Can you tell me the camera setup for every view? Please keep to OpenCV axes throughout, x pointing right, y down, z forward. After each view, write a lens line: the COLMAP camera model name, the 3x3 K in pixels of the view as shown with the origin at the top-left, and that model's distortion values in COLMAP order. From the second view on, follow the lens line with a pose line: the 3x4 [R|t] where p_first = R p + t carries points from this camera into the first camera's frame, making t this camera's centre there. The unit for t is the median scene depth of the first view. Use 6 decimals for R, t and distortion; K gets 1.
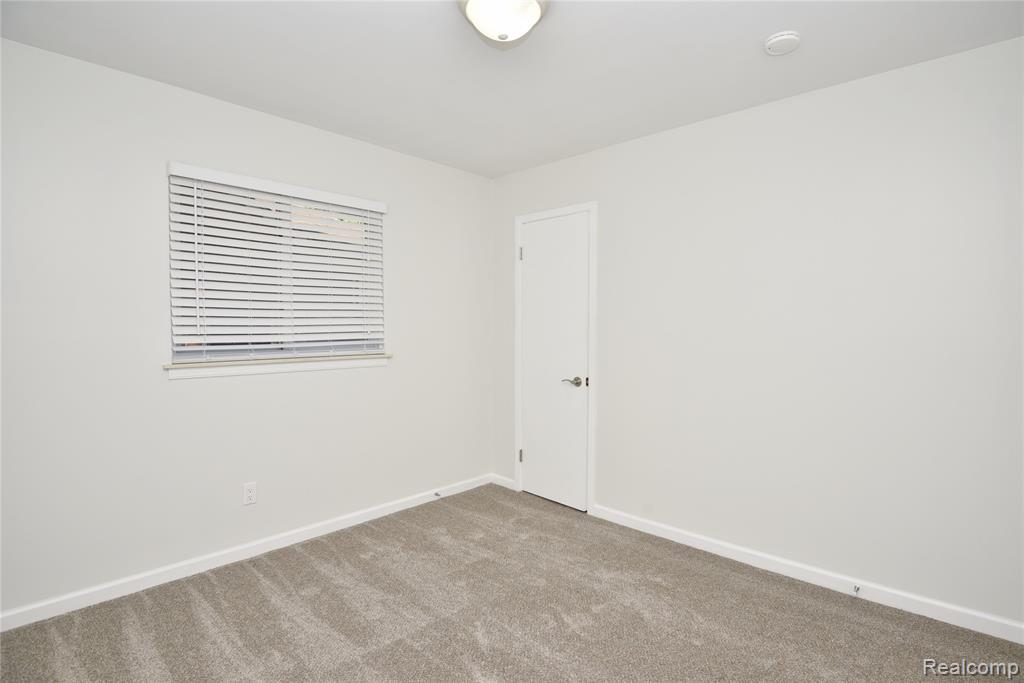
lens RADIAL K [[526.4, 0, 484.3], [0, 526.4, 334.9], [0, 0, 1]] dist [-0.028602, -0.001054]
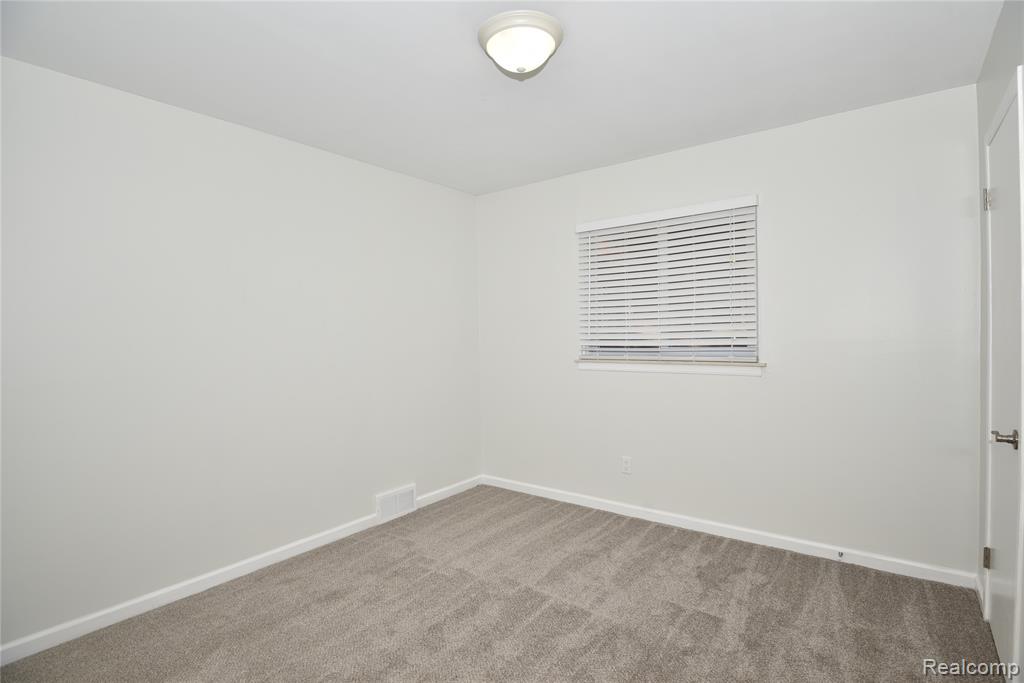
lens RADIAL K [[488.7, 0, 503.1], [0, 488.7, 340.3], [0, 0, 1]] dist [-0.019824, -0.007680]
pose [[0.095223, 0.007388, -0.995429, 0.685856], [-0.000802, 0.999973, 0.007345, -0.007650], [0.995456, 0.000099, 0.095226, 0.575971]]
